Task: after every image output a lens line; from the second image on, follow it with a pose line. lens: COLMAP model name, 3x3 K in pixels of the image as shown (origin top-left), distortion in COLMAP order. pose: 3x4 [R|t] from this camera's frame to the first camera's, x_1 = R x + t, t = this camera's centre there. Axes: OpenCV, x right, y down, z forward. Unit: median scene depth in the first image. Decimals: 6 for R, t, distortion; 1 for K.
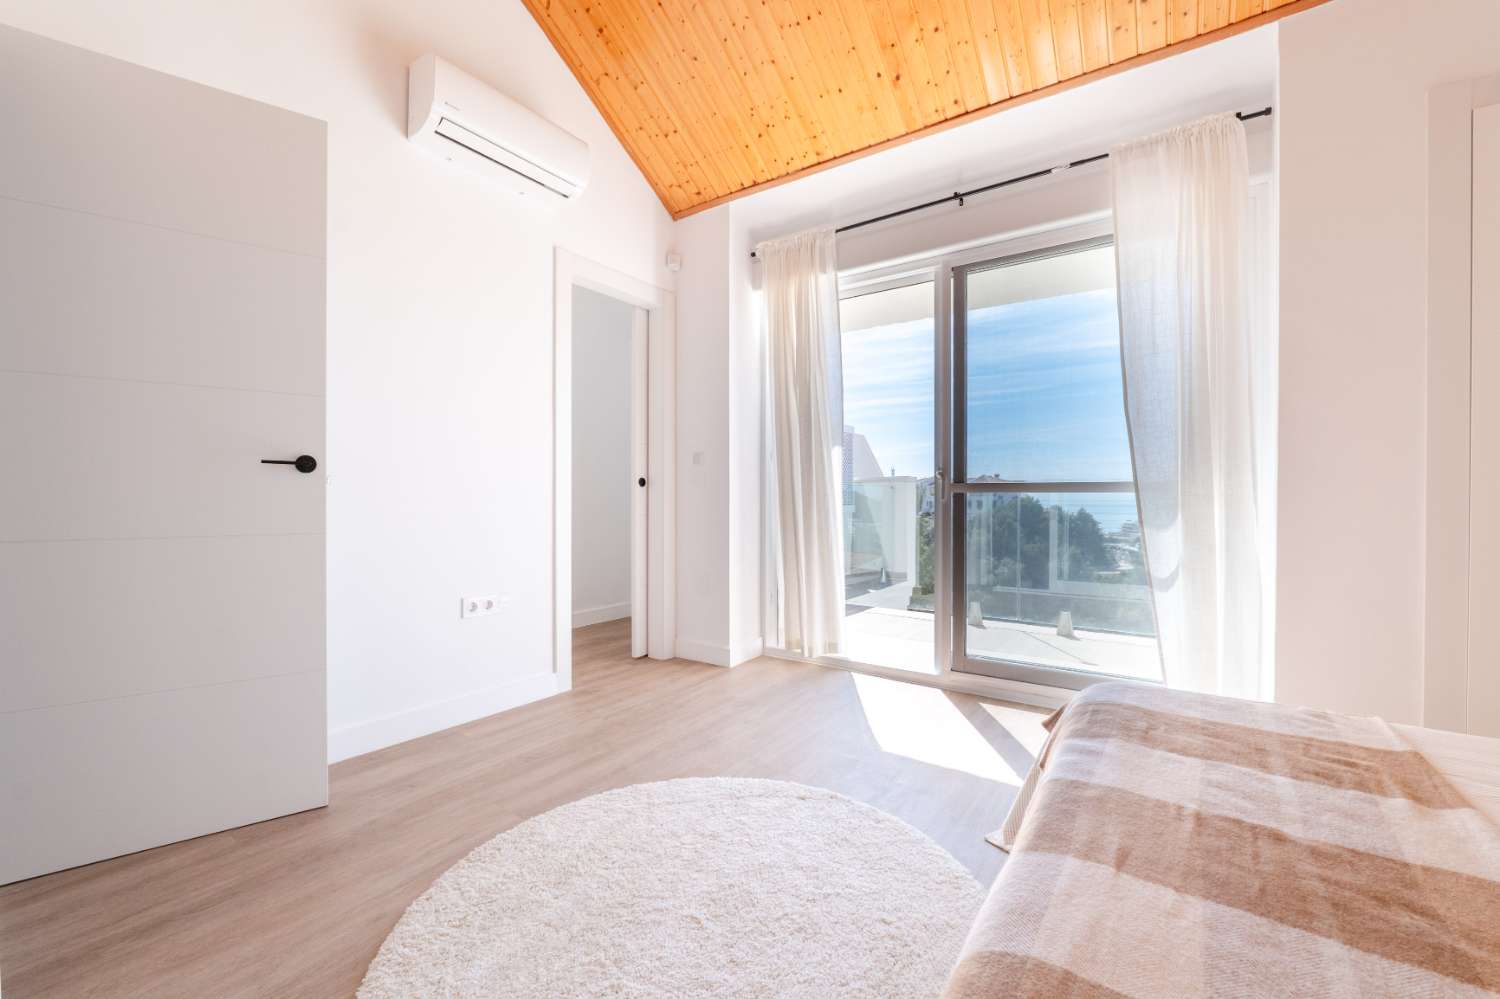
lens RADIAL K [[613.8, 0, 748.4], [0, 613.8, 501.7], [0, 0, 1]] dist [-0.006662, 0.000176]
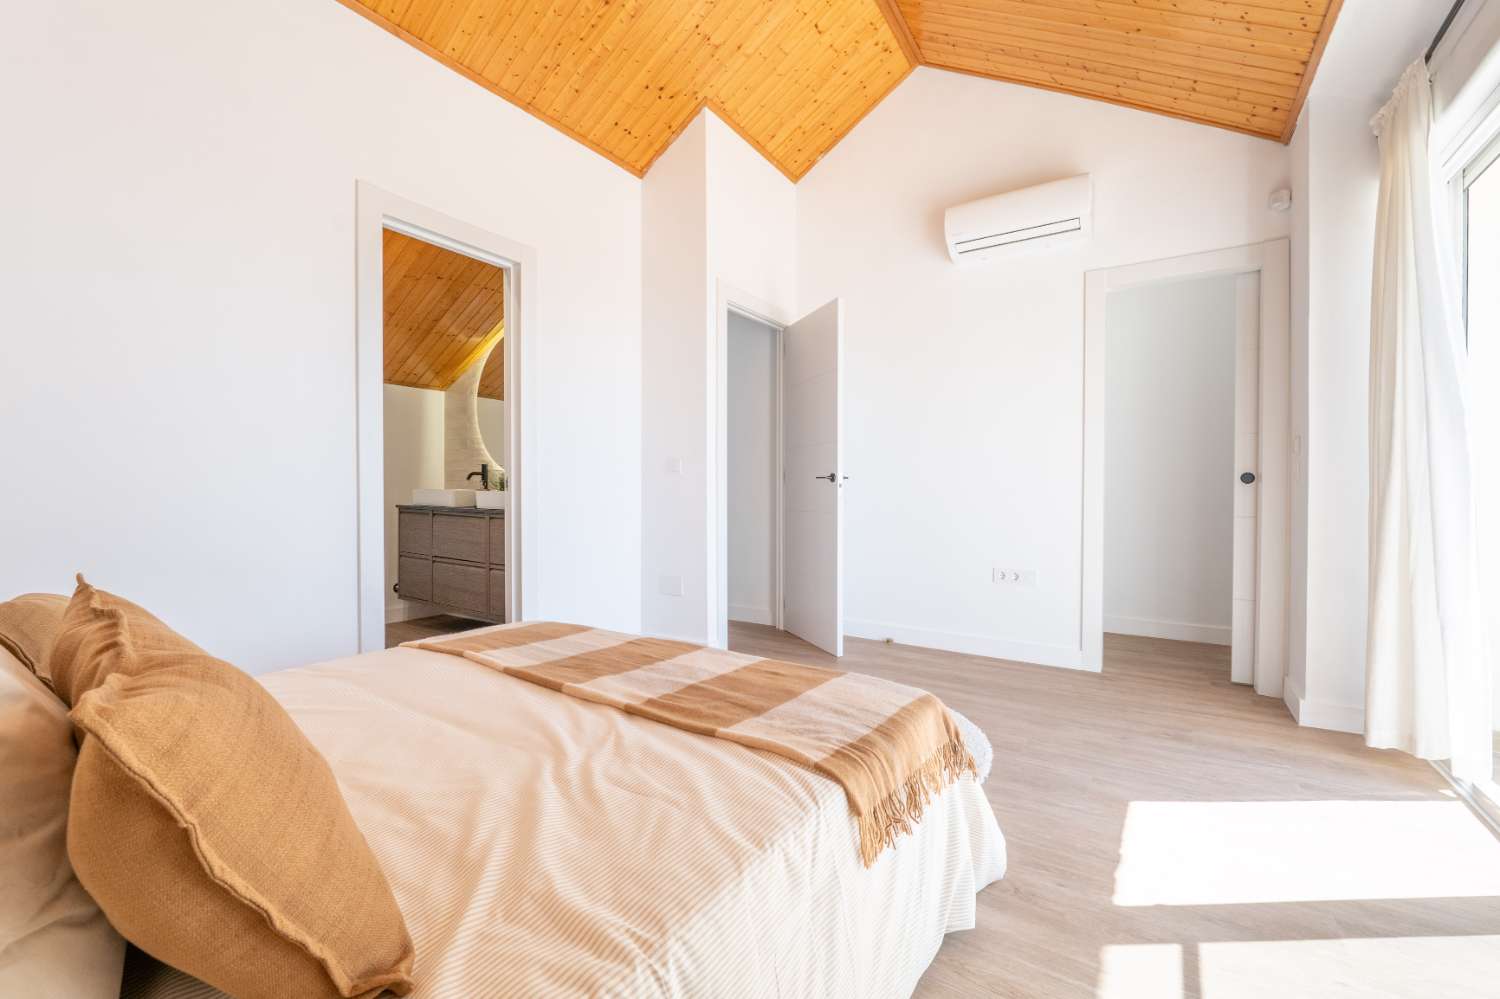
lens RADIAL K [[613.8, 0, 748.4], [0, 613.8, 501.7], [0, 0, 1]] dist [-0.006662, 0.000176]
pose [[0.025847, 0.012992, -0.999581, 0.753821], [-0.014996, 0.999808, 0.012607, 0.000046], [0.999553, 0.014663, 0.026037, 0.341323]]
